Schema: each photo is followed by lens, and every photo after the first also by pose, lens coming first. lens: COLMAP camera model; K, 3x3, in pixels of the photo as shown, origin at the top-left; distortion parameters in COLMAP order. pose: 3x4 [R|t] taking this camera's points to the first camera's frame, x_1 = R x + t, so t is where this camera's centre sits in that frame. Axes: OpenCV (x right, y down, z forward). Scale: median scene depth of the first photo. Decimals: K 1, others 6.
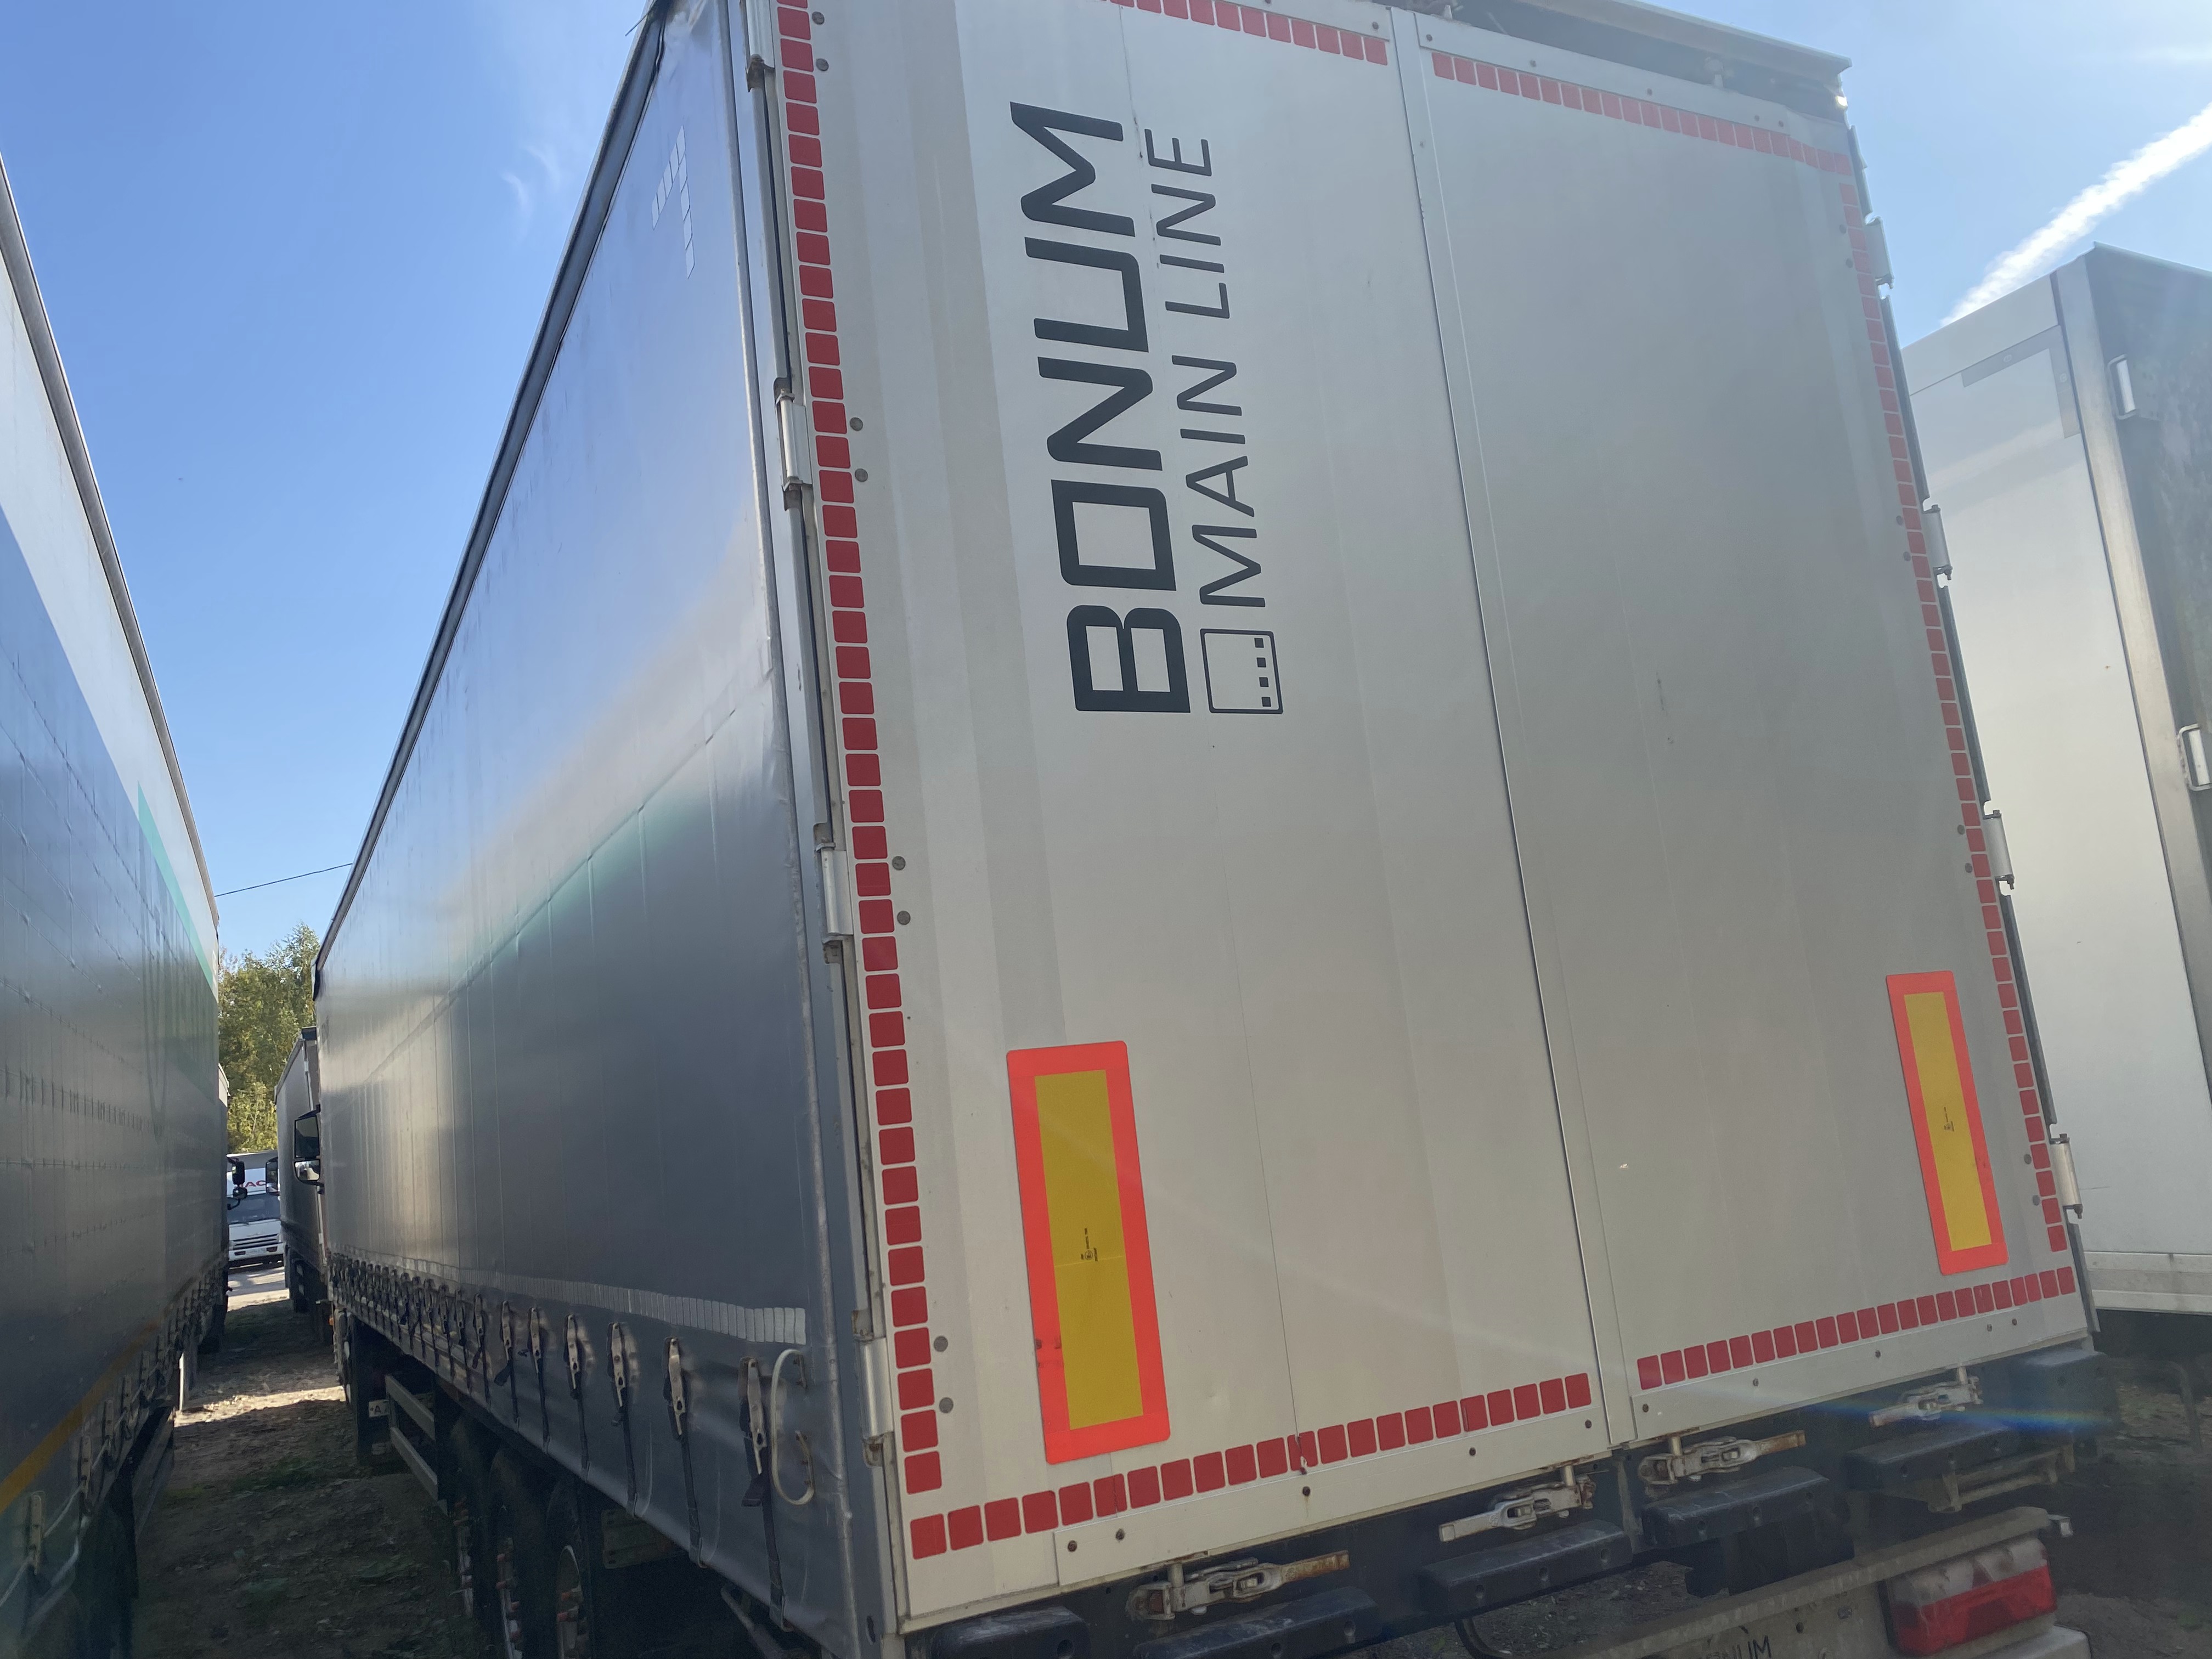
lens RADIAL K [[1523.9, 0, 1104.5], [0, 1523.9, 879.9], [0, 0, 1]] dist [0.003369, -0.001273]
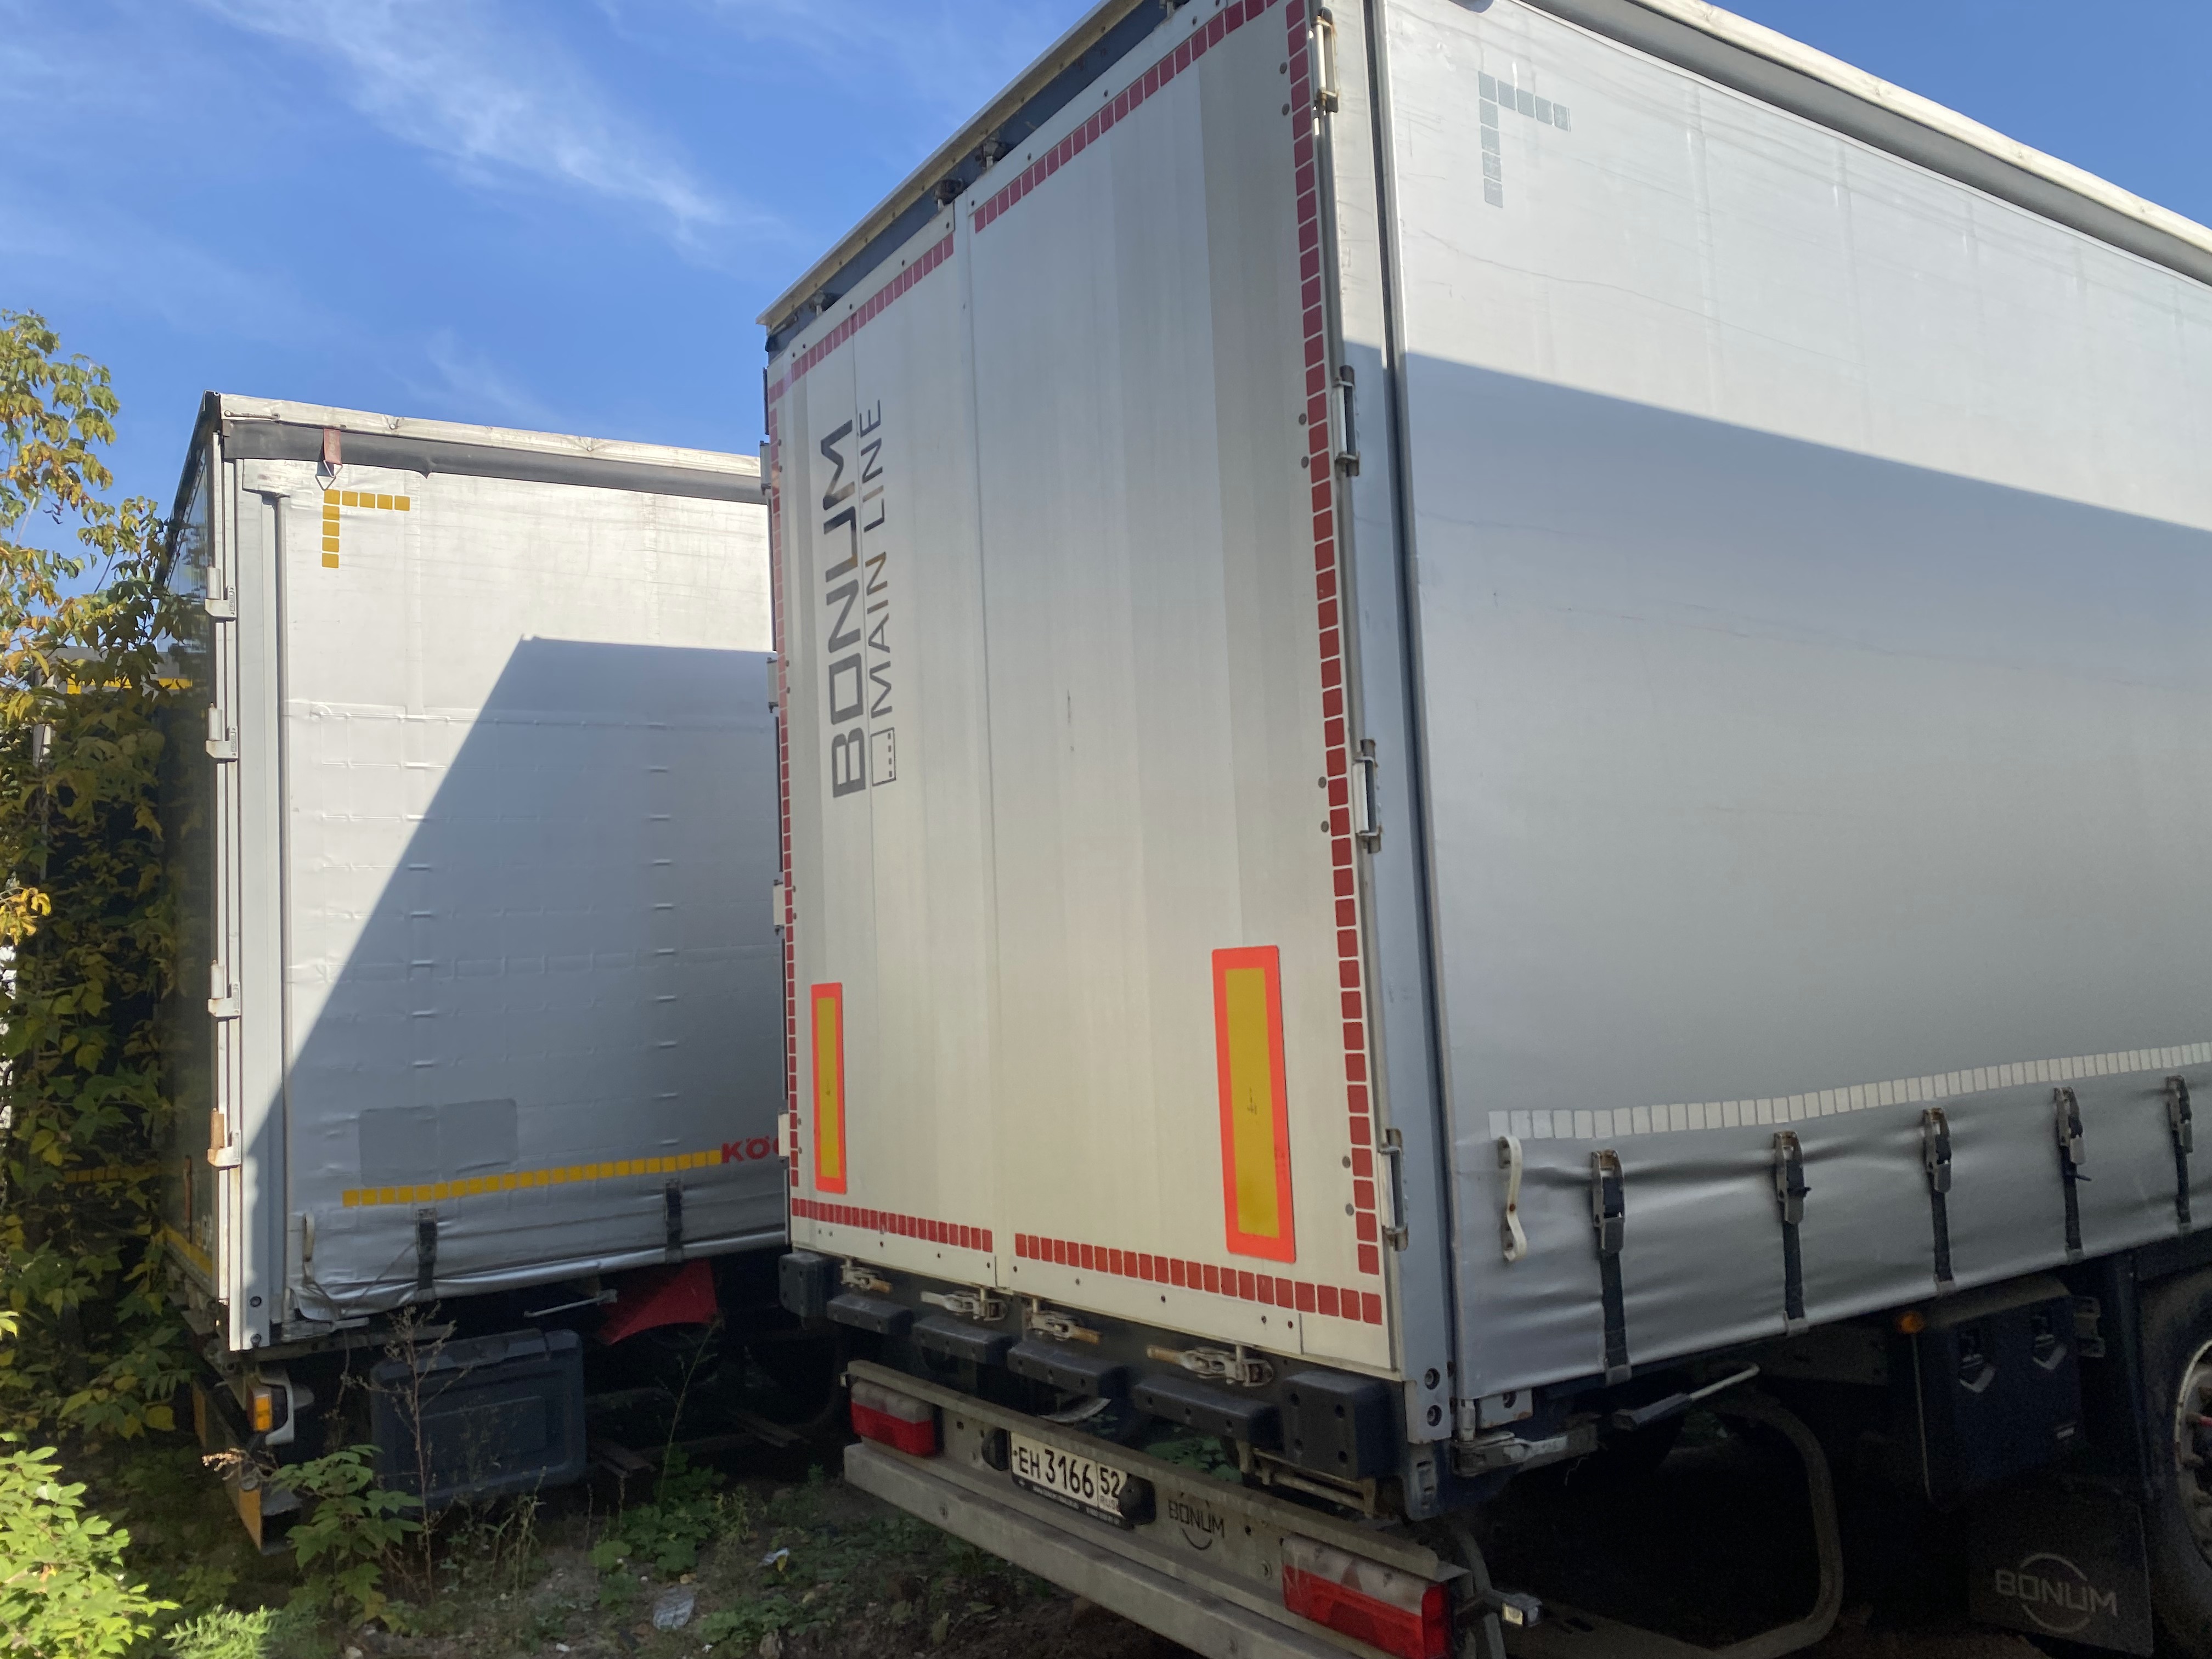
lens RADIAL K [[1681.9, 0, 1106.0], [0, 1681.9, 829.5], [0, 0, 1]] dist [0.062472, 0.000019]
pose [[0.176466, -0.006221, -0.984287, 1.846557], [0.168562, 0.985399, 0.023992, -0.061735], [0.969766, -0.170147, 0.174938, 0.878385]]
